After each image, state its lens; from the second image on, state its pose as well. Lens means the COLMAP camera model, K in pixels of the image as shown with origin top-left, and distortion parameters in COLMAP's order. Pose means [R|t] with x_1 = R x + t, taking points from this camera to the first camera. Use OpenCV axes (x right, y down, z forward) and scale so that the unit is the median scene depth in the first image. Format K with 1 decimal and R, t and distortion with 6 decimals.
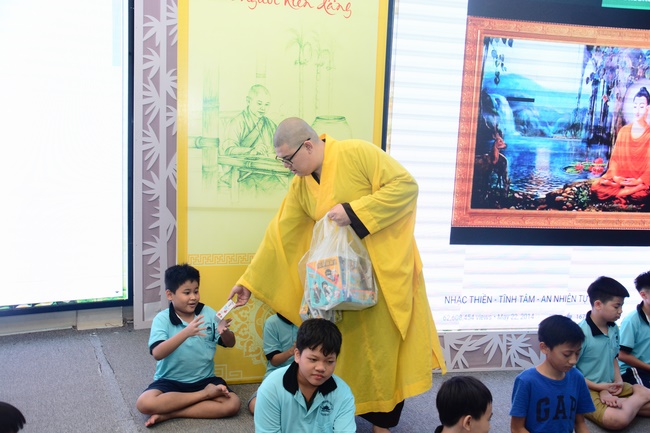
lens RADIAL K [[583.5, 0, 328.8], [0, 583.5, 218.2], [0, 0, 1]] dist [-0.105865, 0.194530]
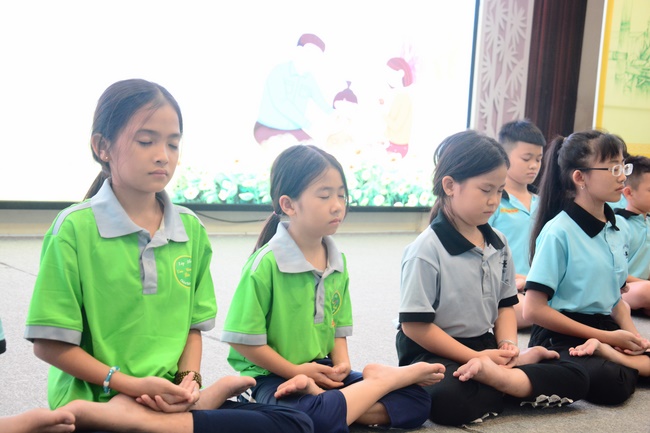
lens RADIAL K [[937.9, 0, 325.3], [0, 937.9, 226.2], [0, 0, 1]] dist [0.181917, 0.114206]
pose [[0.986838, -0.000529, 0.161710, -1.184958], [0.007468, 0.999077, -0.042306, 0.333297], [-0.161539, 0.042956, 0.985931, -0.998930]]
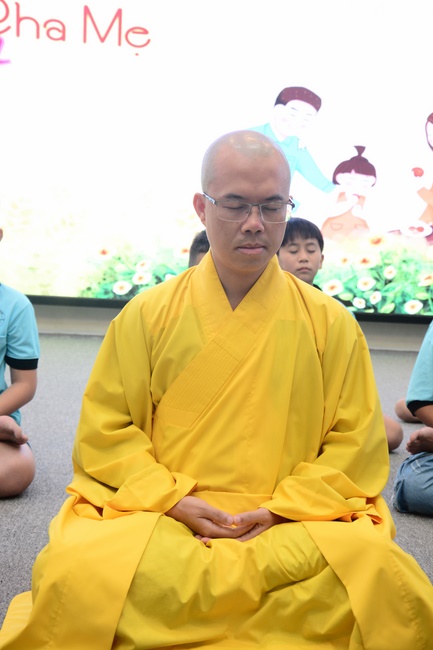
lens RADIAL K [[1037.3, 0, 216.5], [0, 1037.3, 325.0], [0, 0, 1]] dist [0.233360, 0.175418]
pose [[0.897315, 0.050596, -0.438482, -0.205085], [-0.073274, 0.996700, -0.034940, 0.298007], [0.435267, 0.063482, 0.898060, -0.604326]]
